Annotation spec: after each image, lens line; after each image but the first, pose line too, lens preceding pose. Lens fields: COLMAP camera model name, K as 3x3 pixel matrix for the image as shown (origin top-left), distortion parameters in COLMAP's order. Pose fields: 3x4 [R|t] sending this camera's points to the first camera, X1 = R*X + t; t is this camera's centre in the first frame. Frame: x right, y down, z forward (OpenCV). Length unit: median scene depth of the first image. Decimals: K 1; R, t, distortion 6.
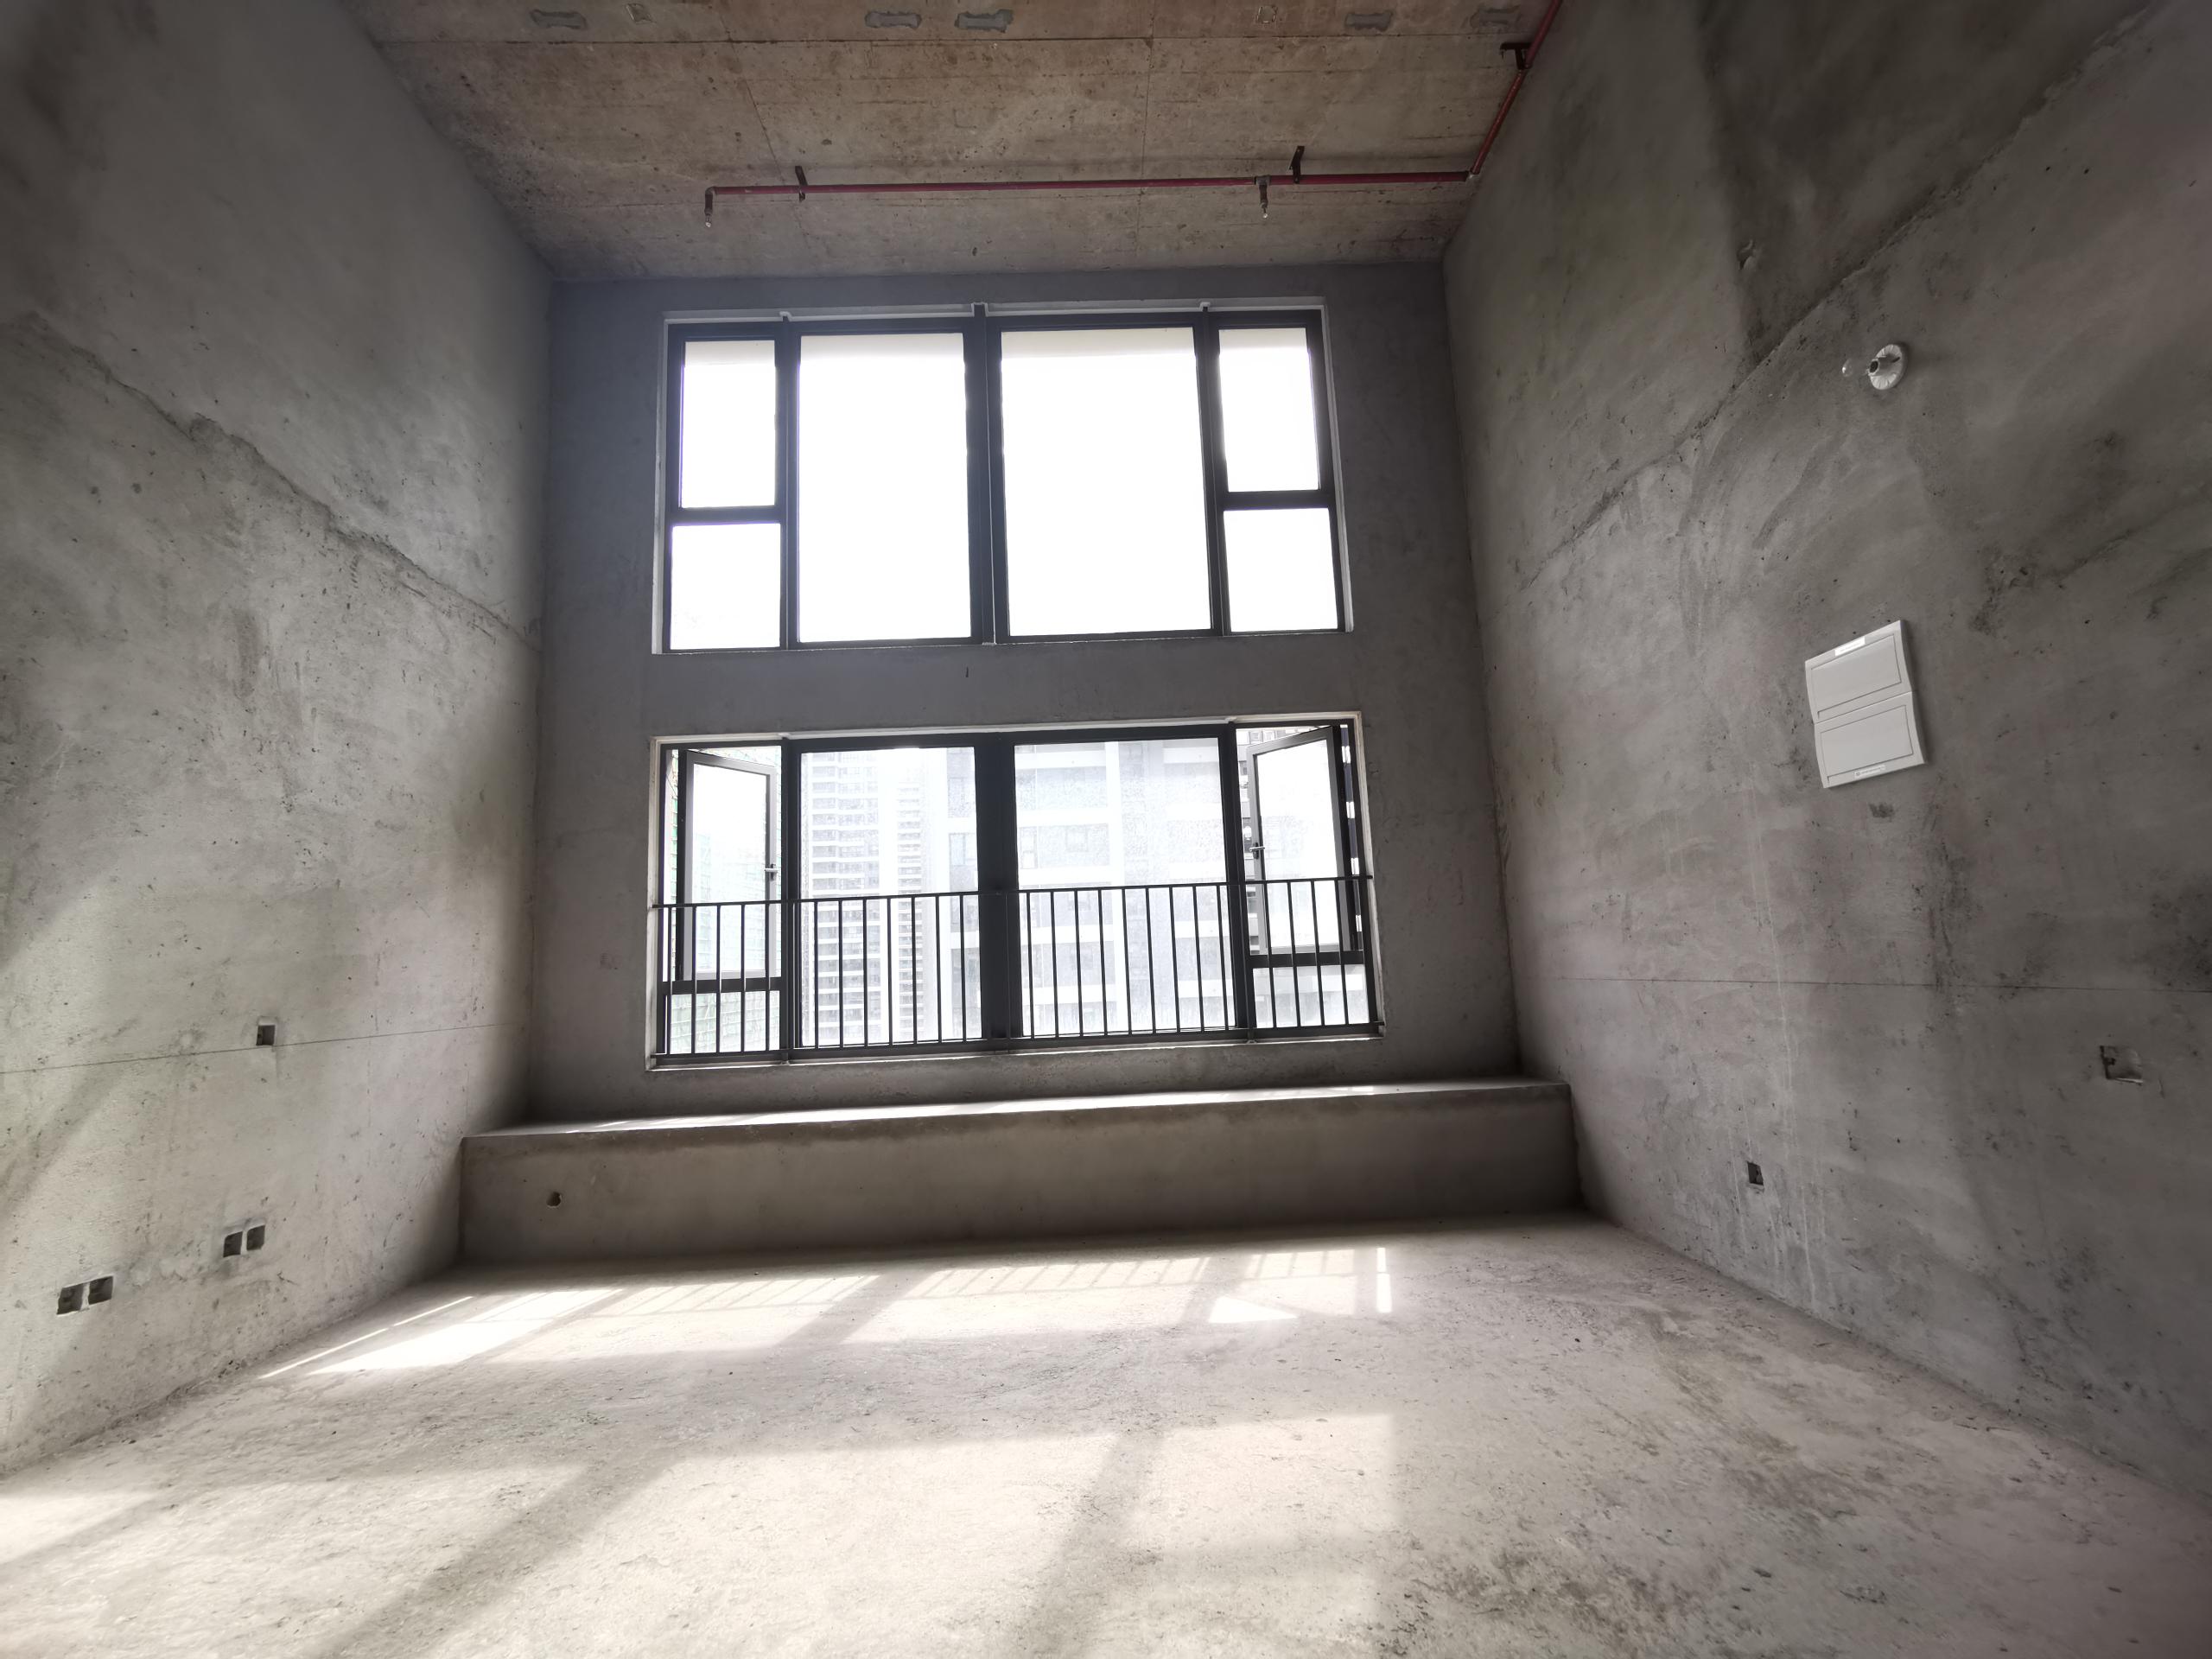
lens RADIAL K [[1026.0, 0, 1098.8], [0, 1026.0, 823.8], [0, 0, 1]] dist [-0.006196, 0.011064]
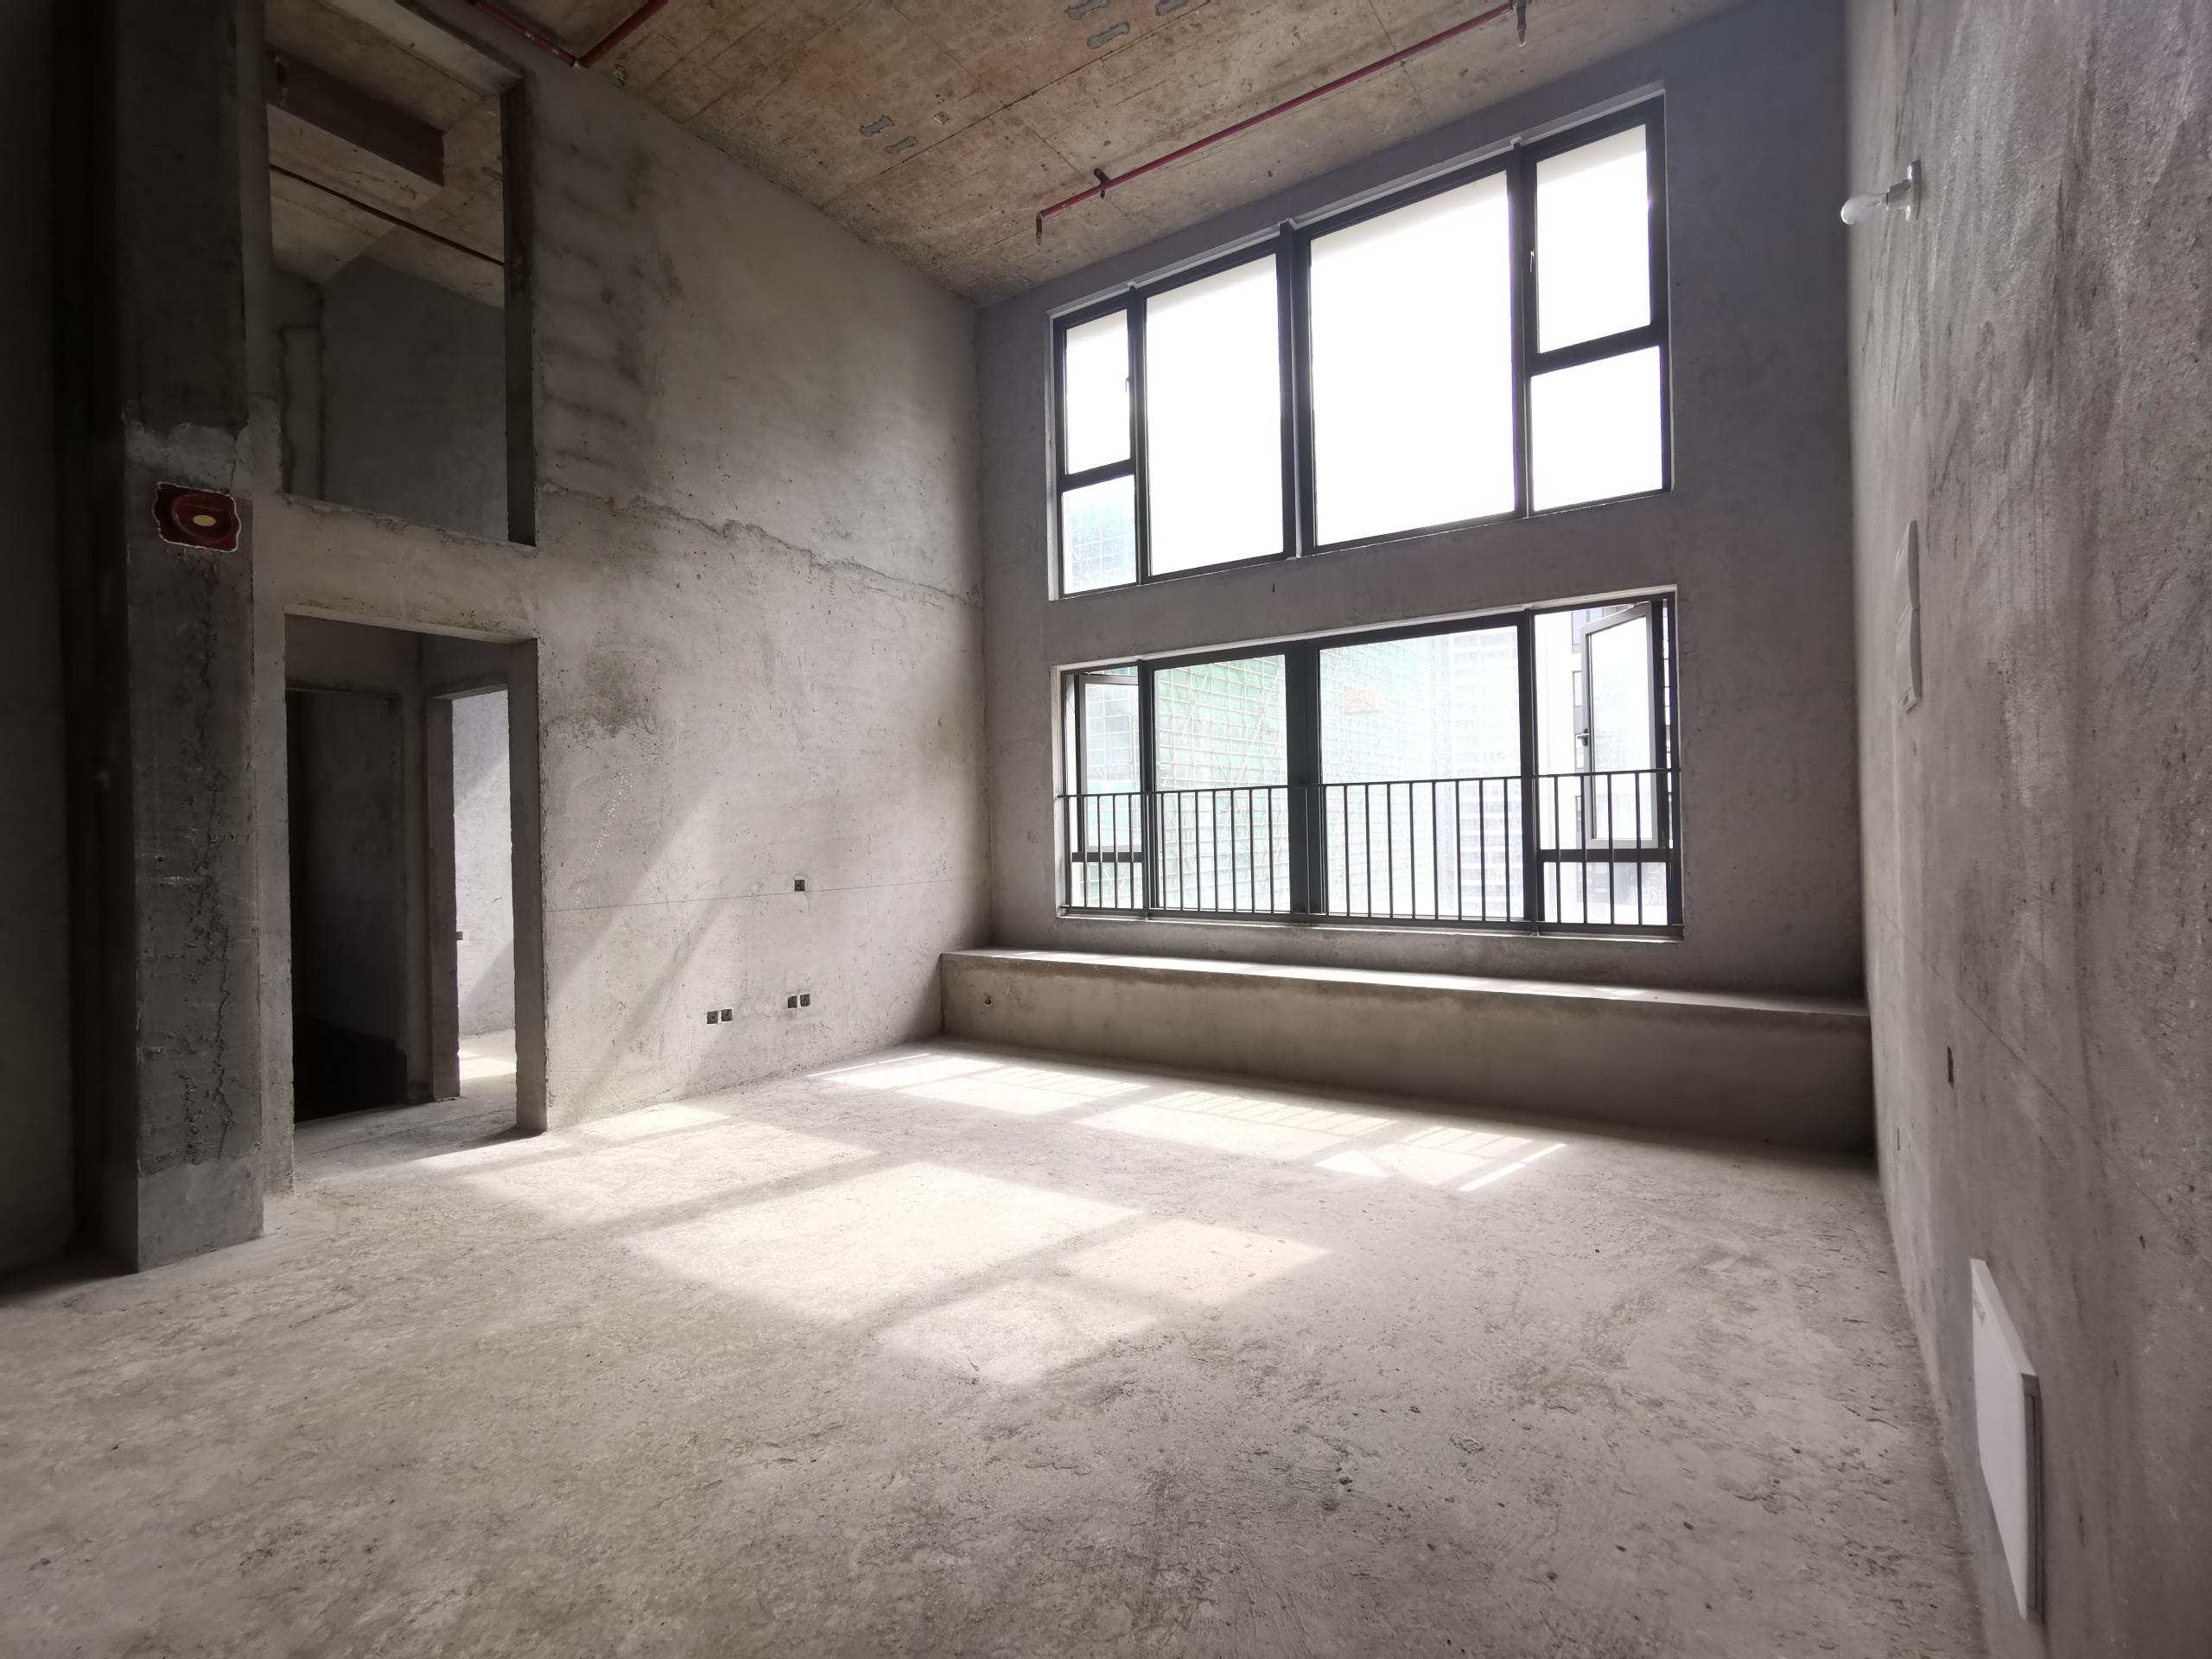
lens RADIAL K [[1026.0, 0, 1102.0], [0, 1026.0, 823.1], [0, 0, 1]] dist [-0.006196, 0.011064]
pose [[0.813924, 0.022944, -0.580519, 0.566264], [0.067142, 0.988810, 0.133219, -0.086200], [0.577079, -0.147407, 0.803275, -0.055625]]
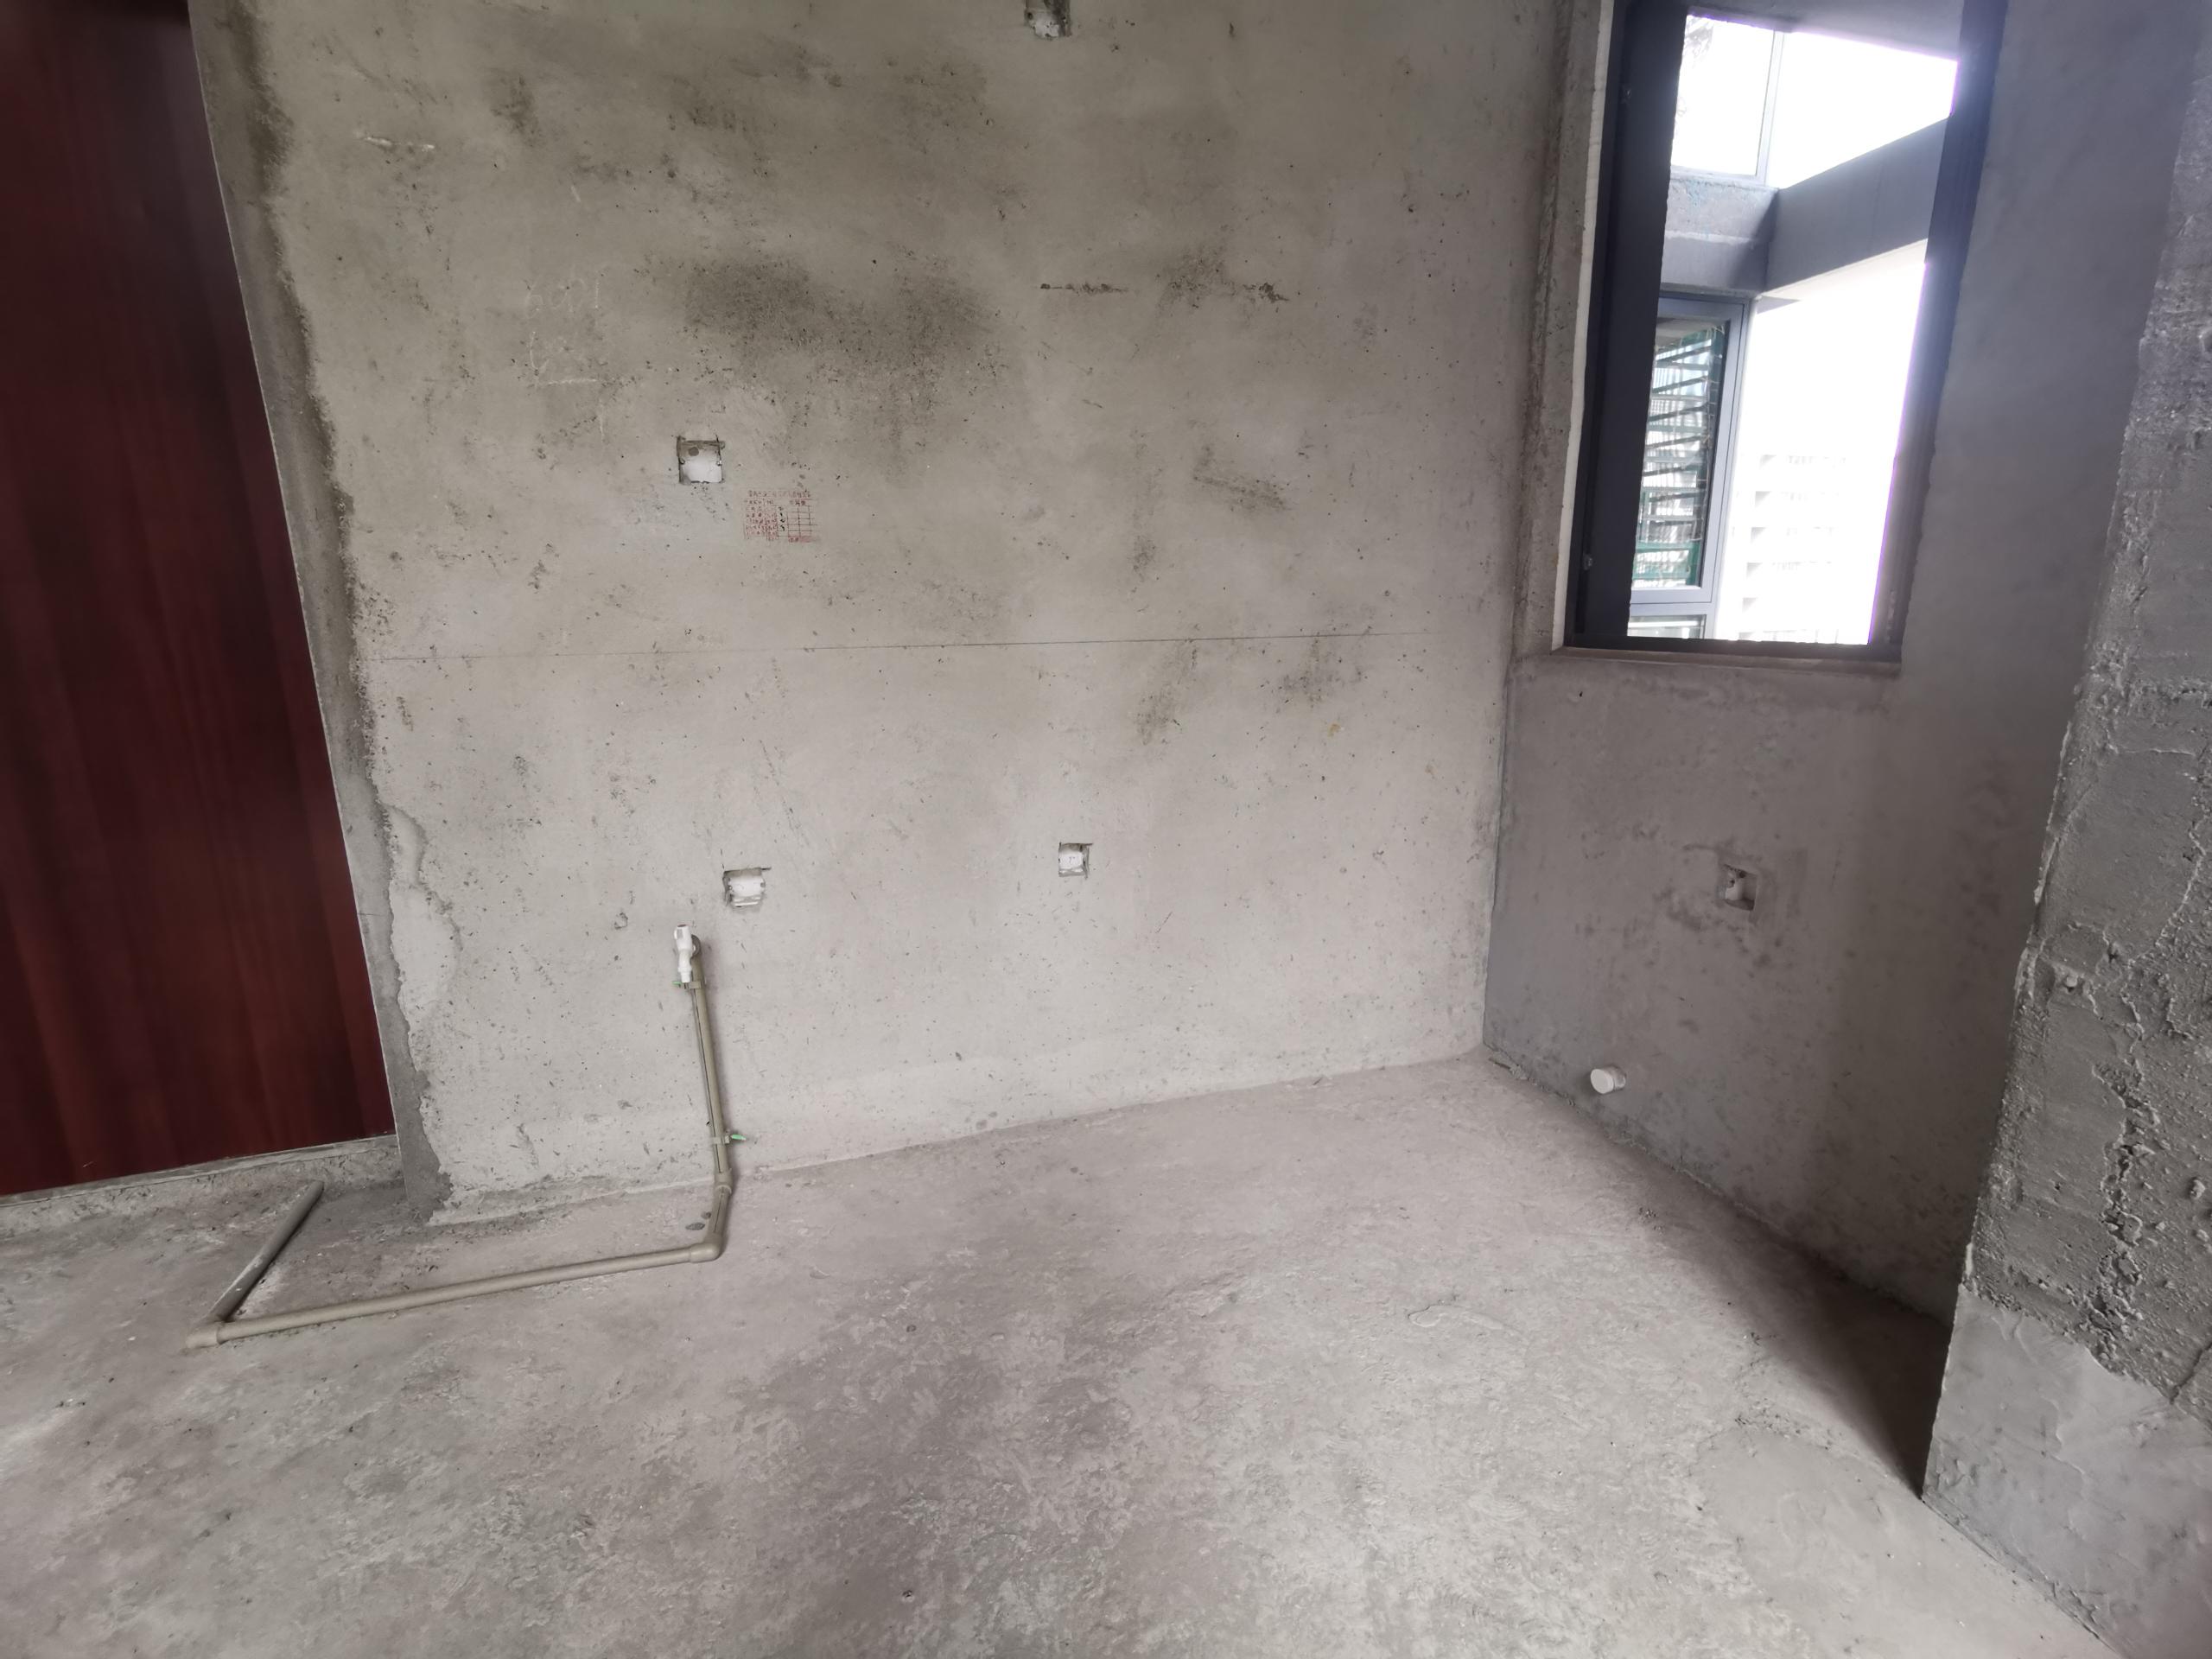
lens RADIAL K [[1026.0, 0, 1099.3], [0, 1026.0, 831.8], [0, 0, 1]] dist [-0.006196, 0.011064]
pose [[-0.957527, 0.117781, -0.263191, -0.332377], [0.094590, 0.990566, 0.099157, 0.086215], [0.272387, 0.070050, -0.959634, 0.385473]]
